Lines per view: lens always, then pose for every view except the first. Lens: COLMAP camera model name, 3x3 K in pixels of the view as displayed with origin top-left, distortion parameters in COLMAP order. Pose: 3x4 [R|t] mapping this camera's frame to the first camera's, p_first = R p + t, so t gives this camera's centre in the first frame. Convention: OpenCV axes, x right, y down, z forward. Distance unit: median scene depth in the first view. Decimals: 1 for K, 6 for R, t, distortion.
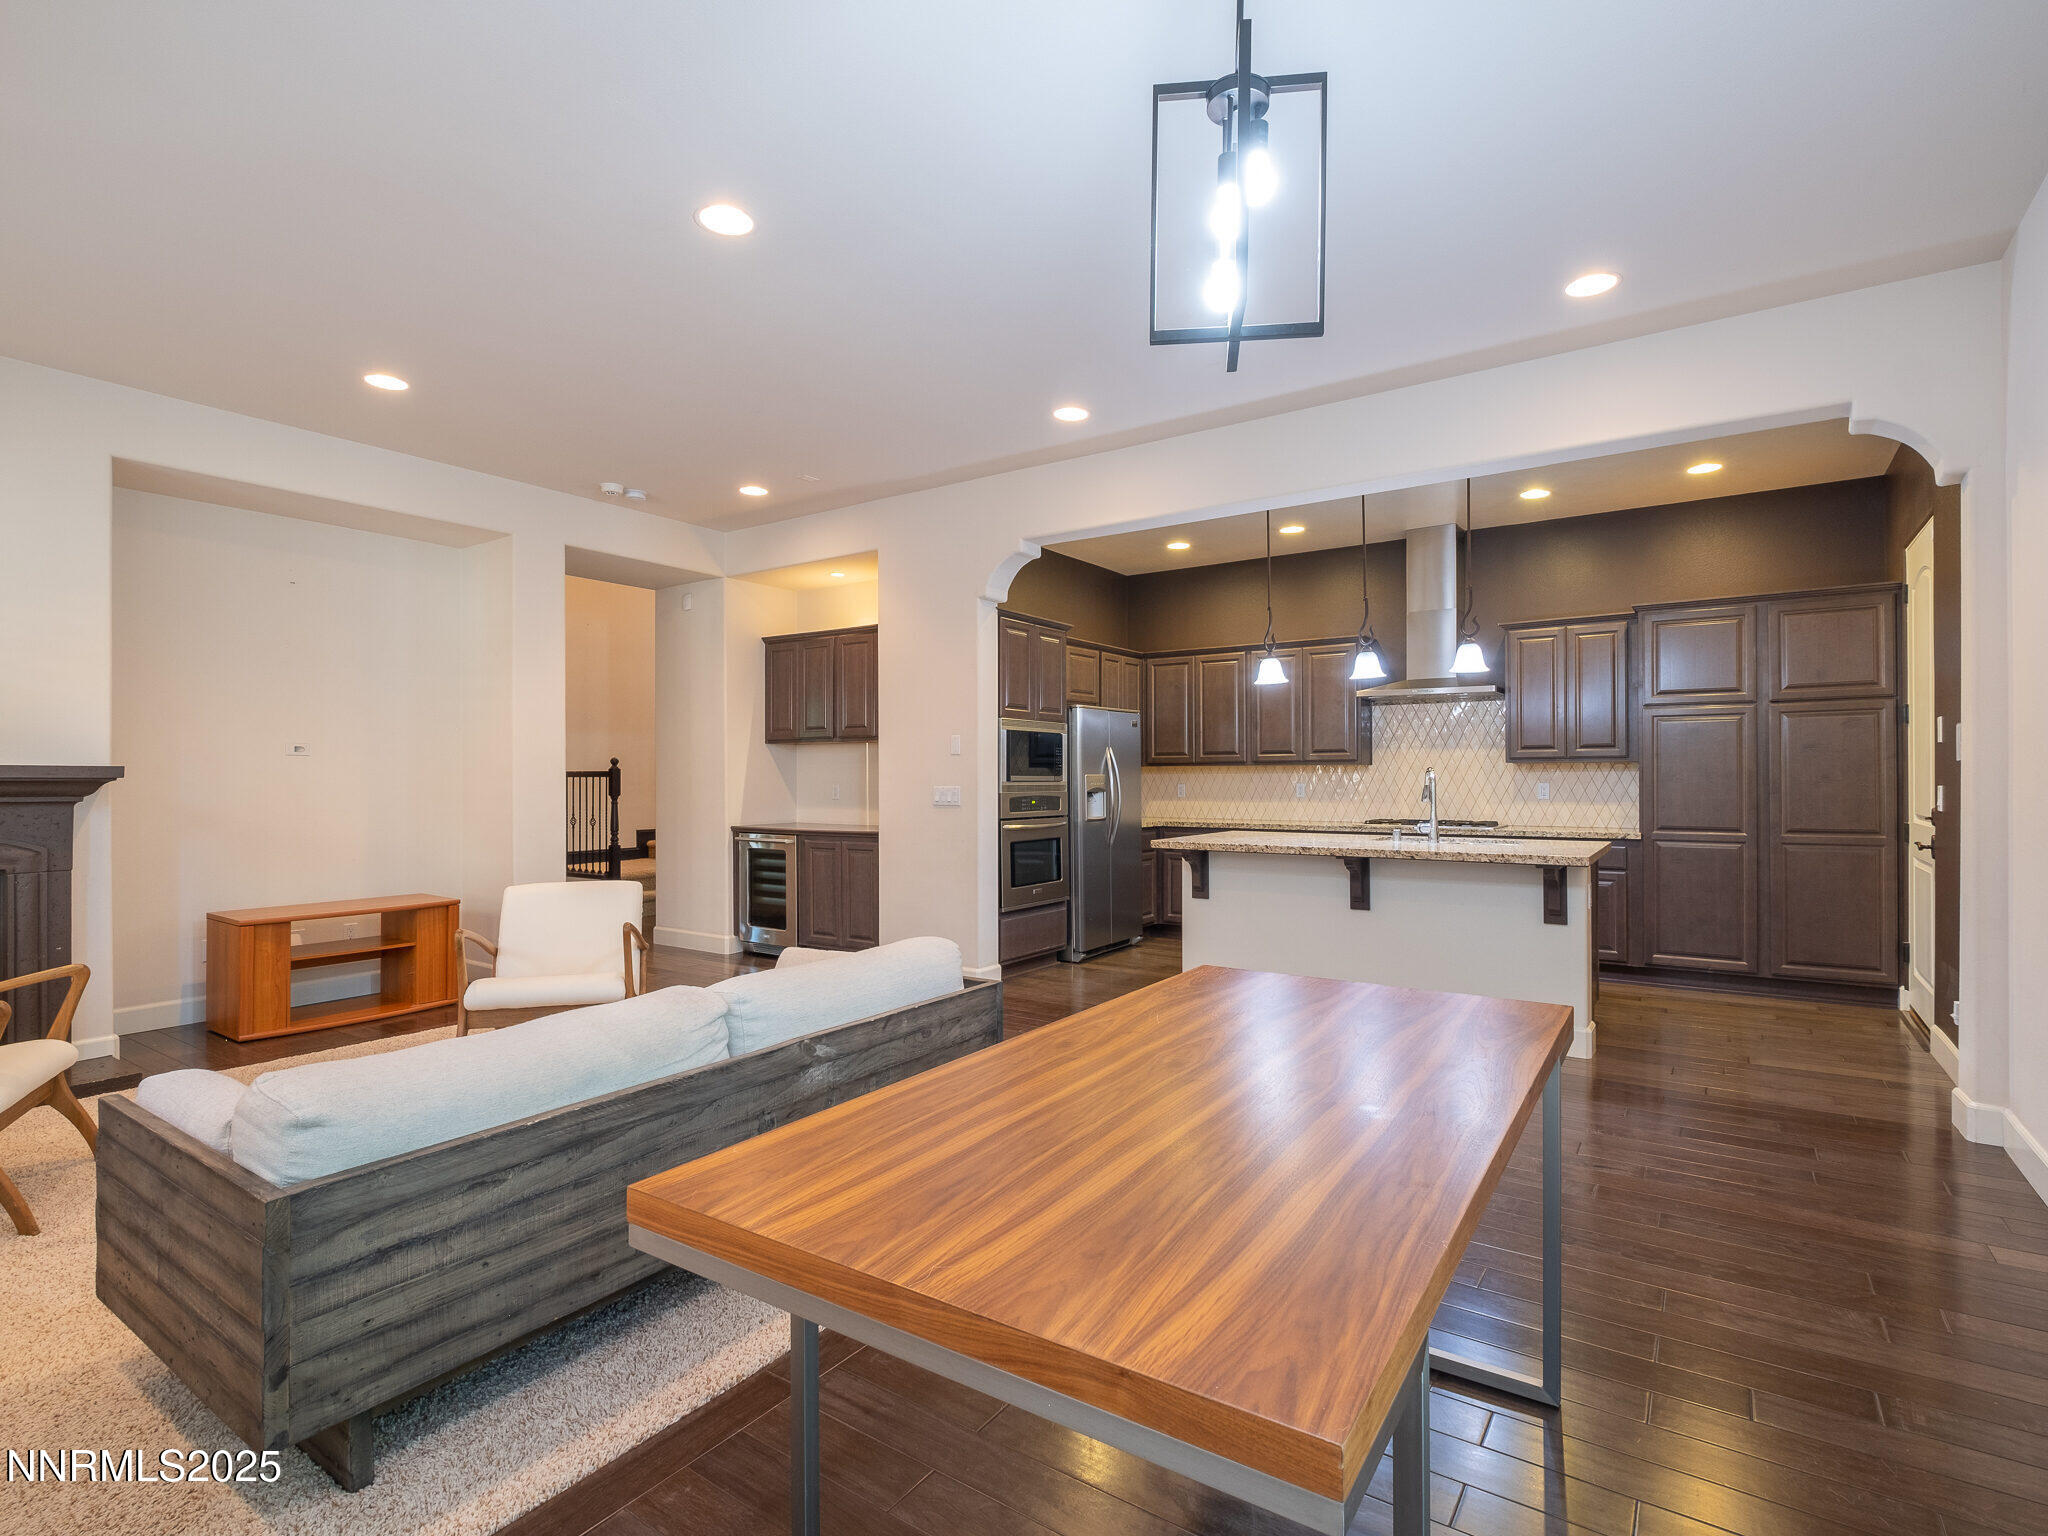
lens RADIAL K [[1001.2, 0, 1014.2], [0, 1001.2, 772.2], [0, 0, 1]] dist [0.009701, -0.006357]
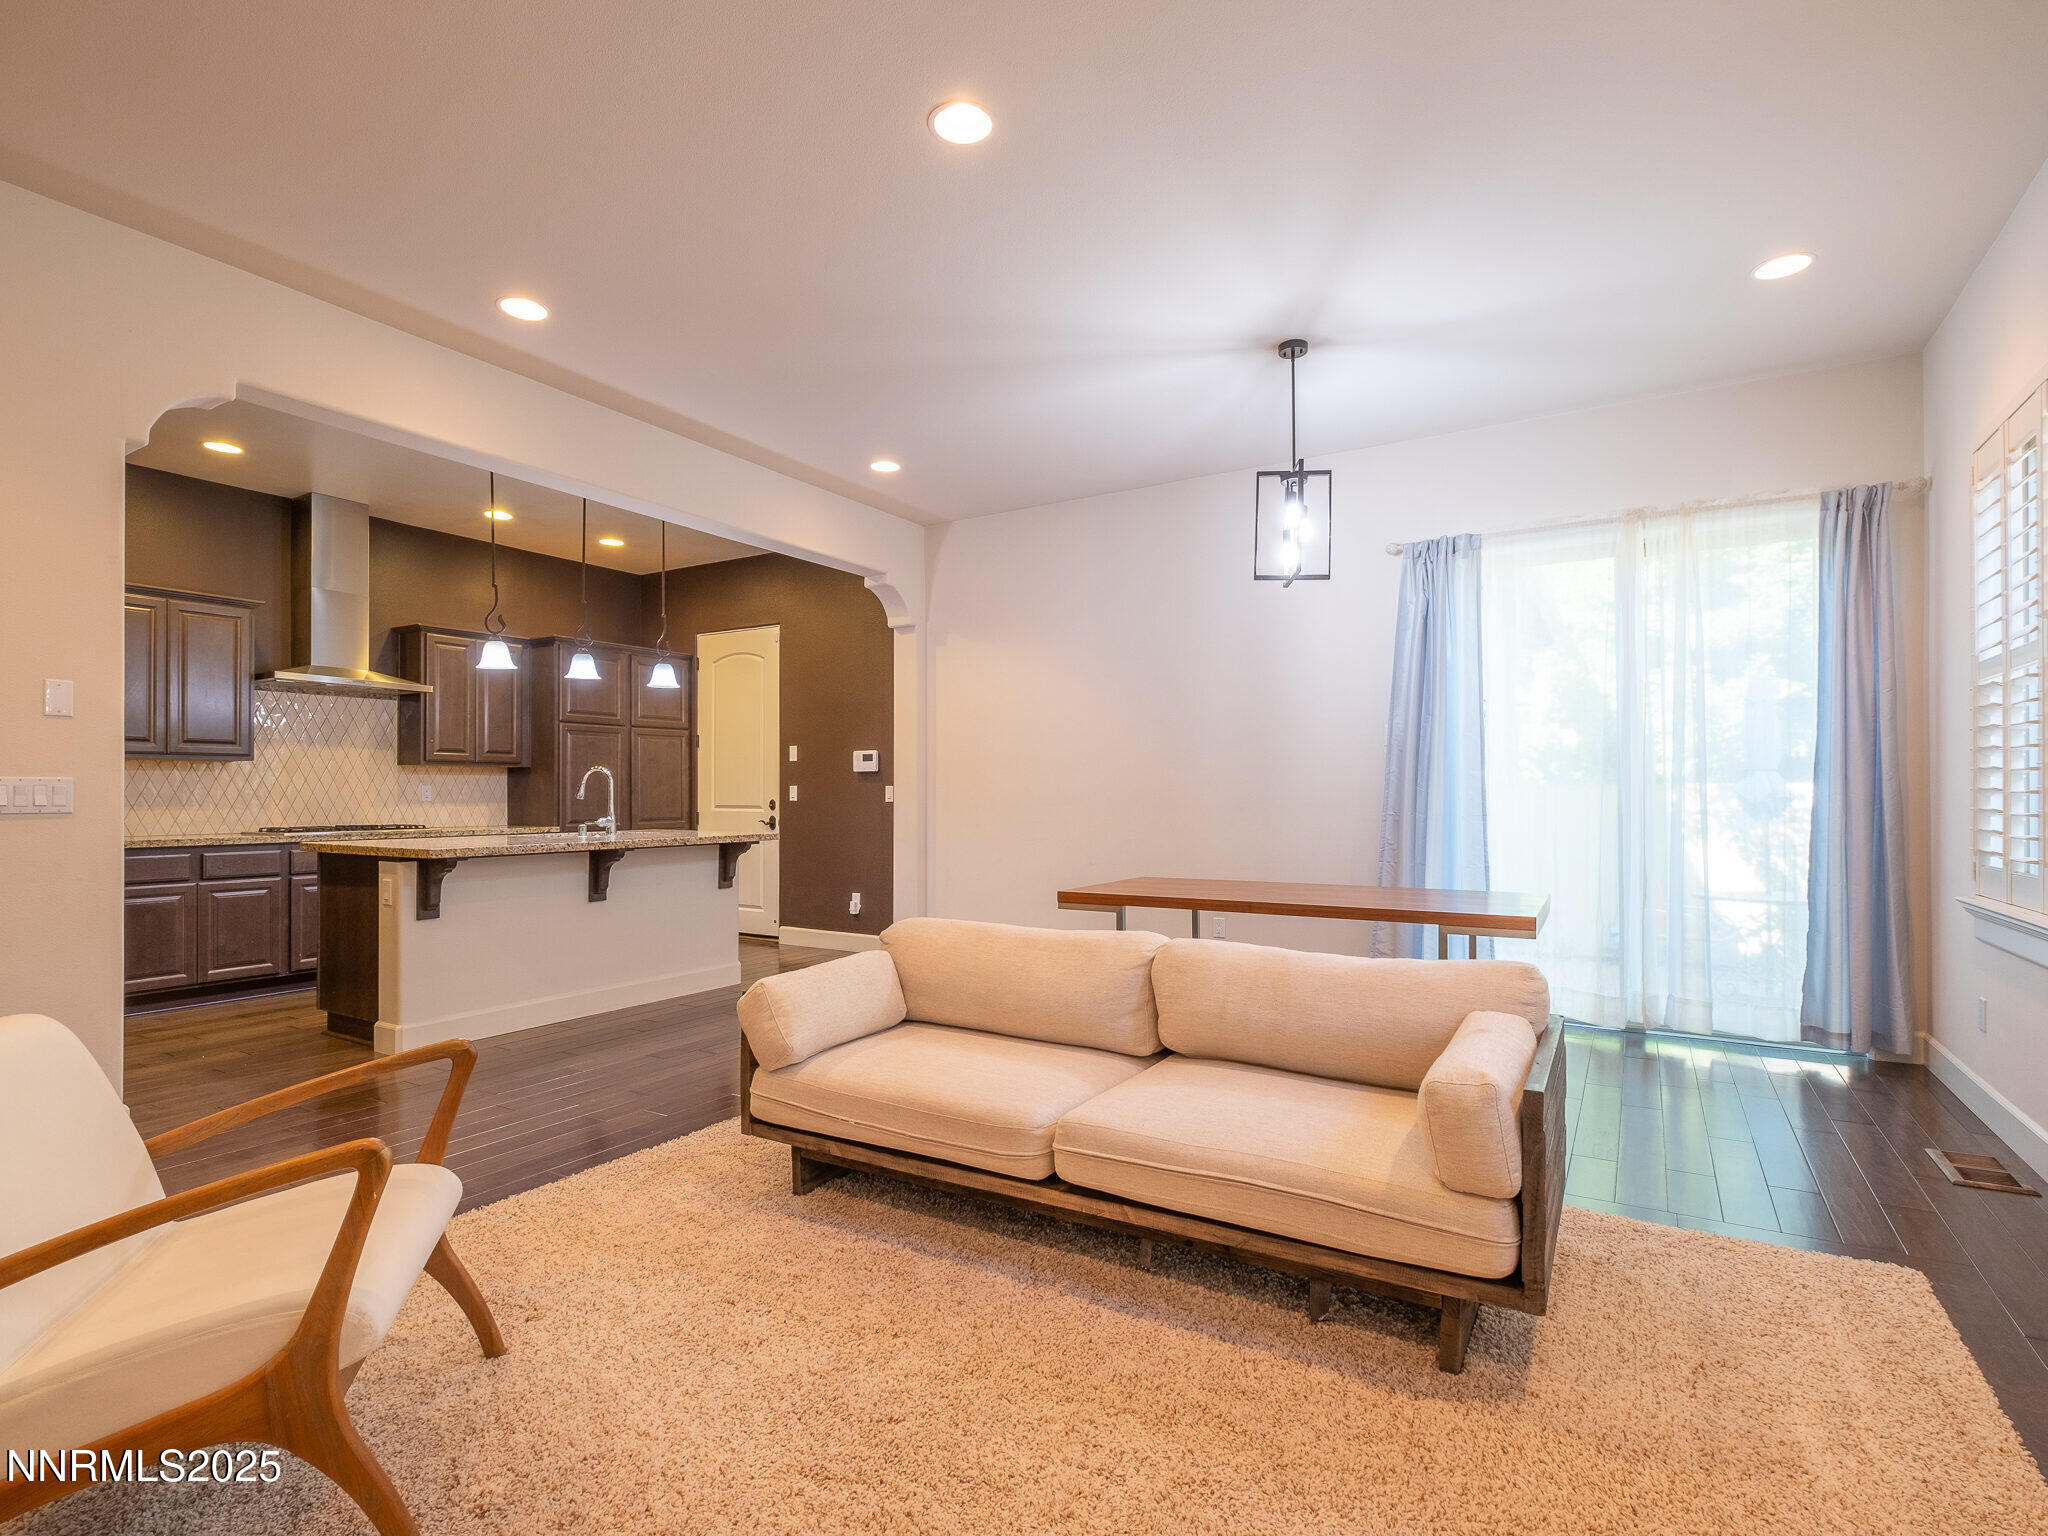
lens RADIAL K [[1001.2, 0, 1020.8], [0, 1001.2, 781.2], [0, 0, 1]] dist [0.009701, -0.006357]
pose [[-0.058092, 0.014683, 0.998203, -0.593897], [-0.002889, 0.999885, -0.014876, 0.022552], [-0.998307, -0.003748, -0.058043, 0.511524]]
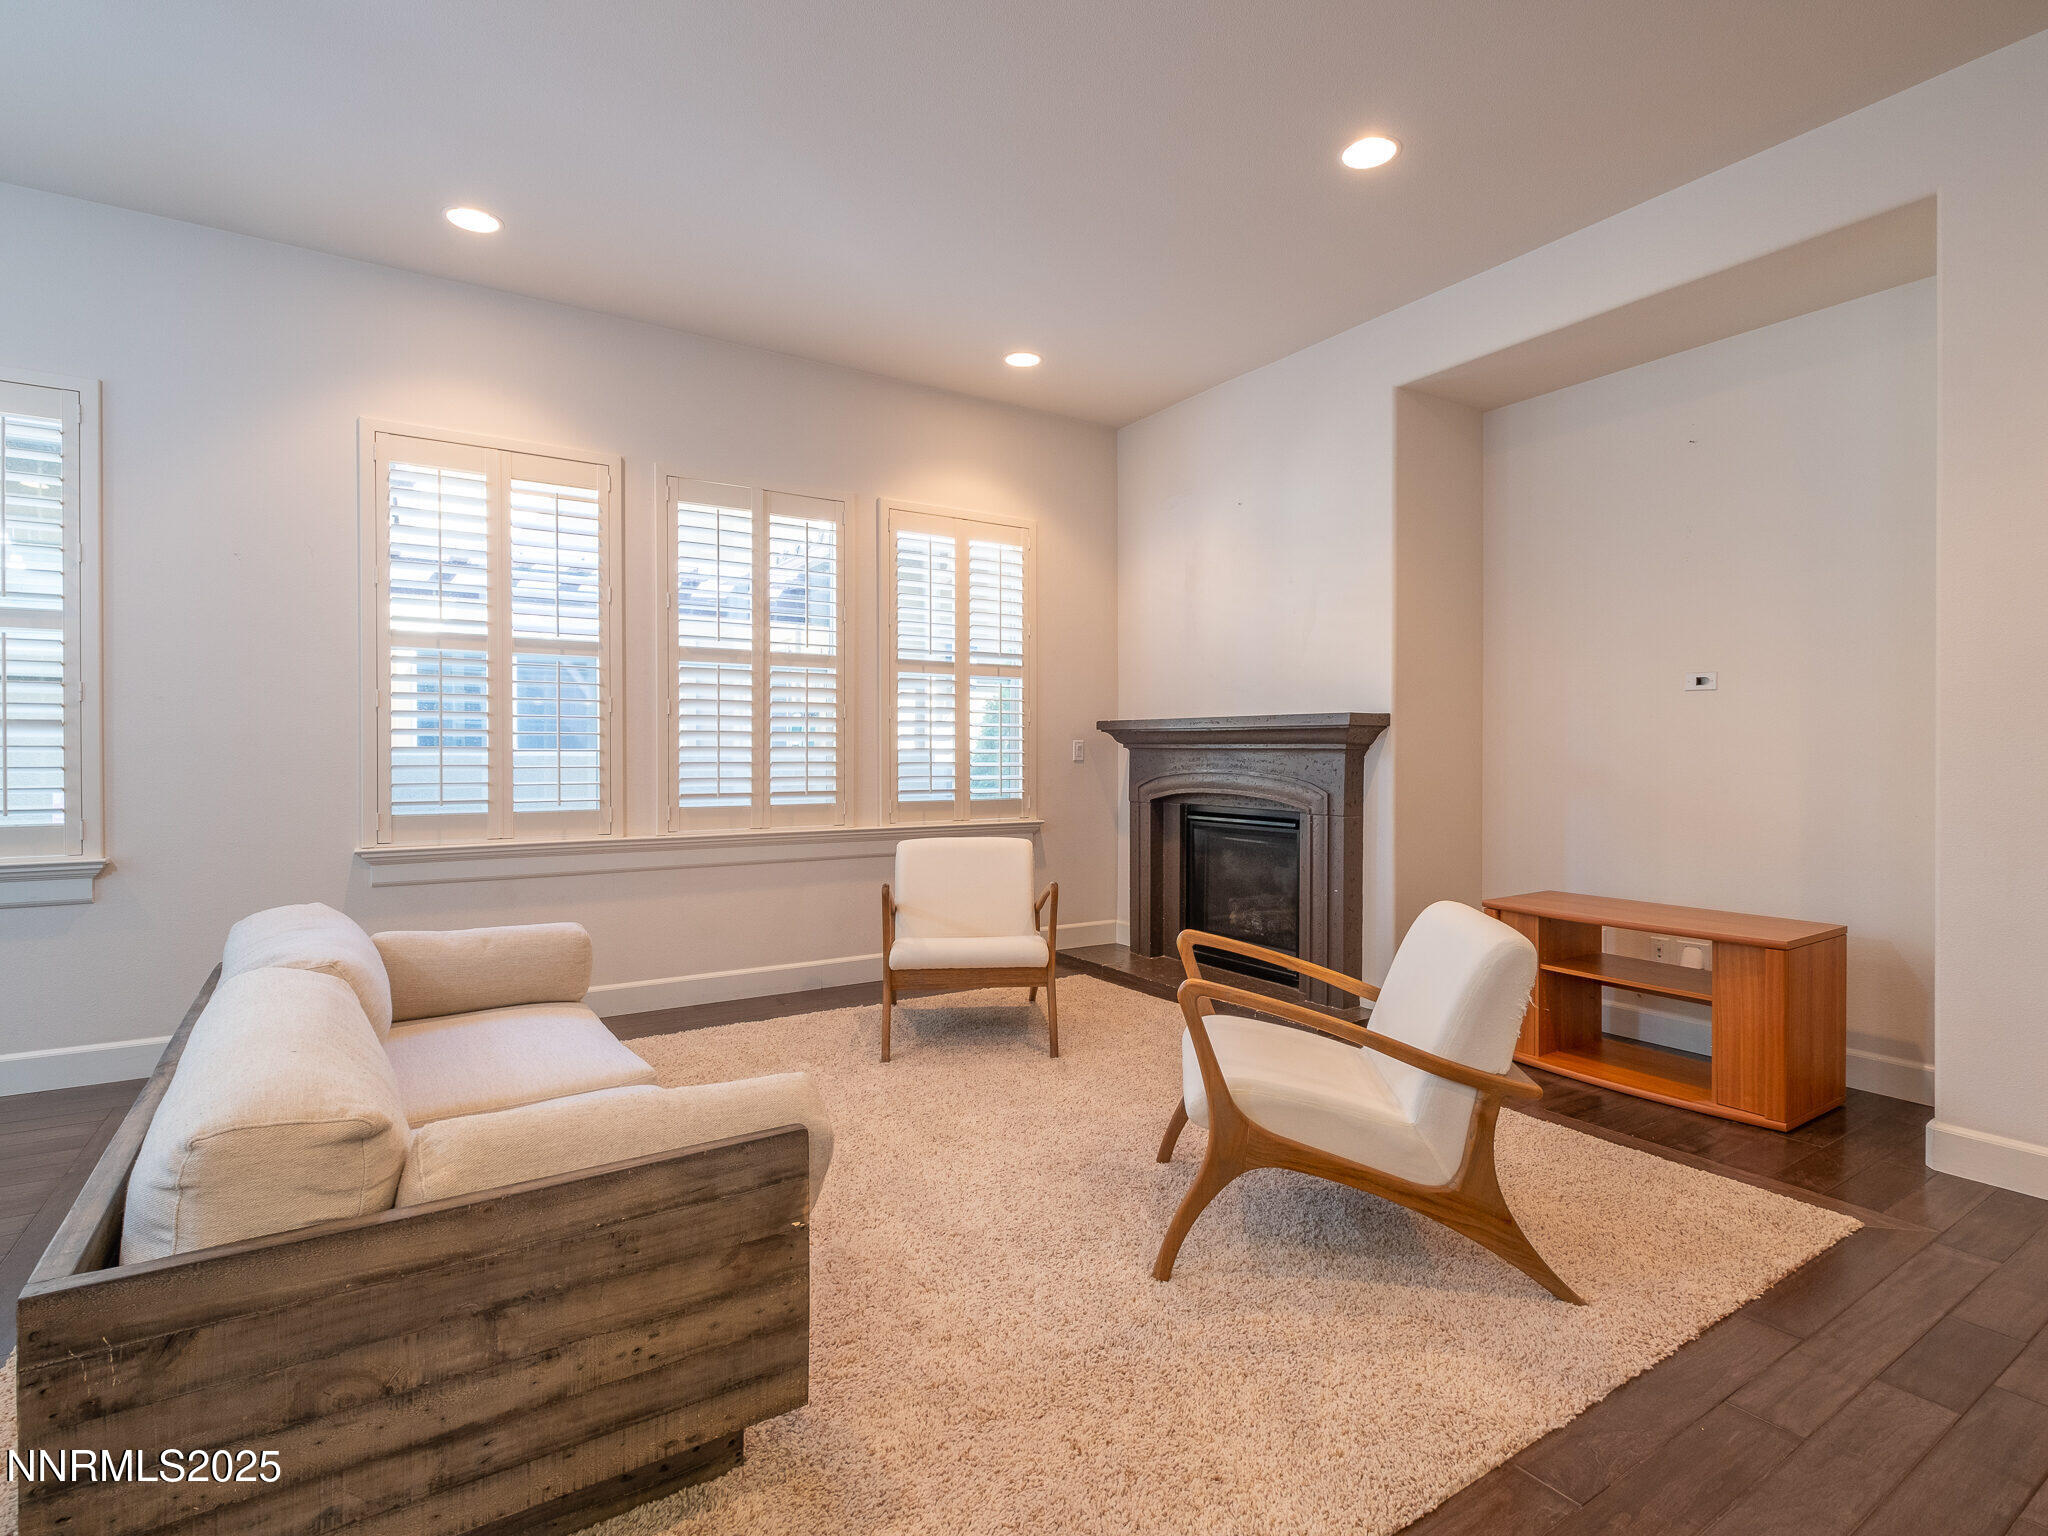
lens RADIAL K [[1024.1, 0, 1058.5], [0, 1024.1, 762.0], [0, 0, 1]] dist [0.008761, -0.005238]
pose [[-0.360233, 0.012556, -0.932778, 0.090244], [0.002626, 0.999919, 0.012446, 0.020174], [0.932859, 0.002034, -0.360237, 0.768941]]
